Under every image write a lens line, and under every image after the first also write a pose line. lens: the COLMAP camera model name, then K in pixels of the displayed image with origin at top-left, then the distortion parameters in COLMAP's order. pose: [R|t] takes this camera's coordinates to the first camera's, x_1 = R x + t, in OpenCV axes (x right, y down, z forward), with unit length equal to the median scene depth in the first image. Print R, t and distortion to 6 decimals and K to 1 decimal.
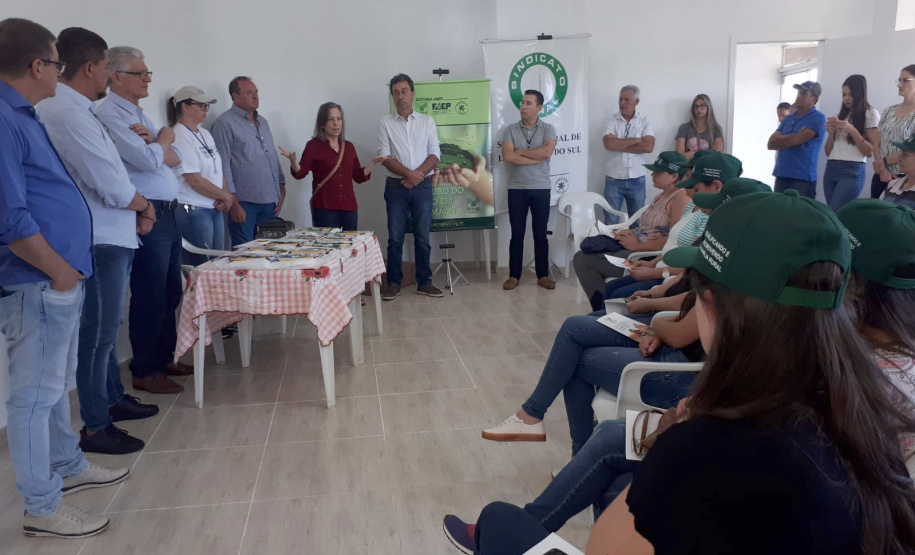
lens RADIAL K [[715.8, 0, 456.9], [0, 715.8, 302.3], [0, 0, 1]] dist [0.166319, -0.348122]
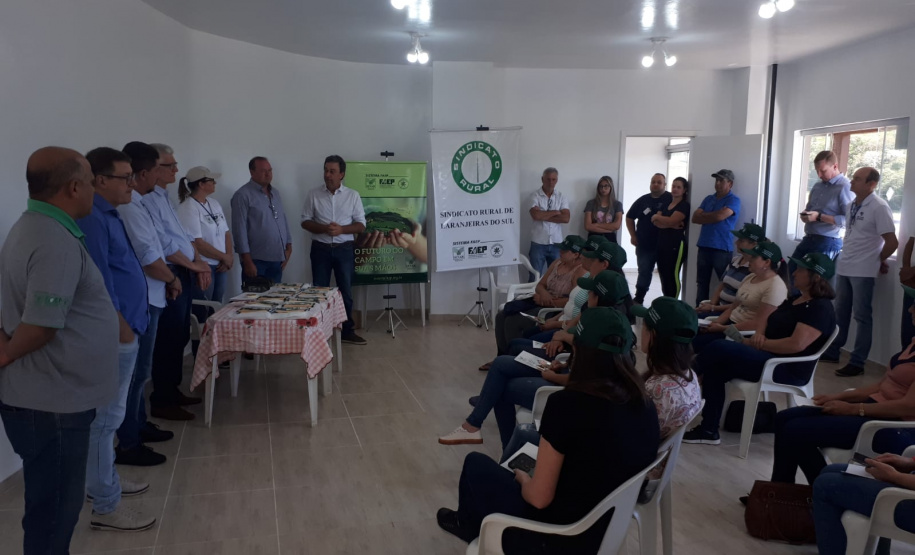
lens RADIAL K [[715.8, 0, 456.9], [0, 715.8, 302.3], [0, 0, 1]] dist [0.166319, -0.348122]
pose [[0.992687, 0.016367, 0.119602, -0.081019], [-0.009508, 0.998289, -0.057693, -0.004132], [-0.120342, 0.056134, 0.991144, -0.334810]]
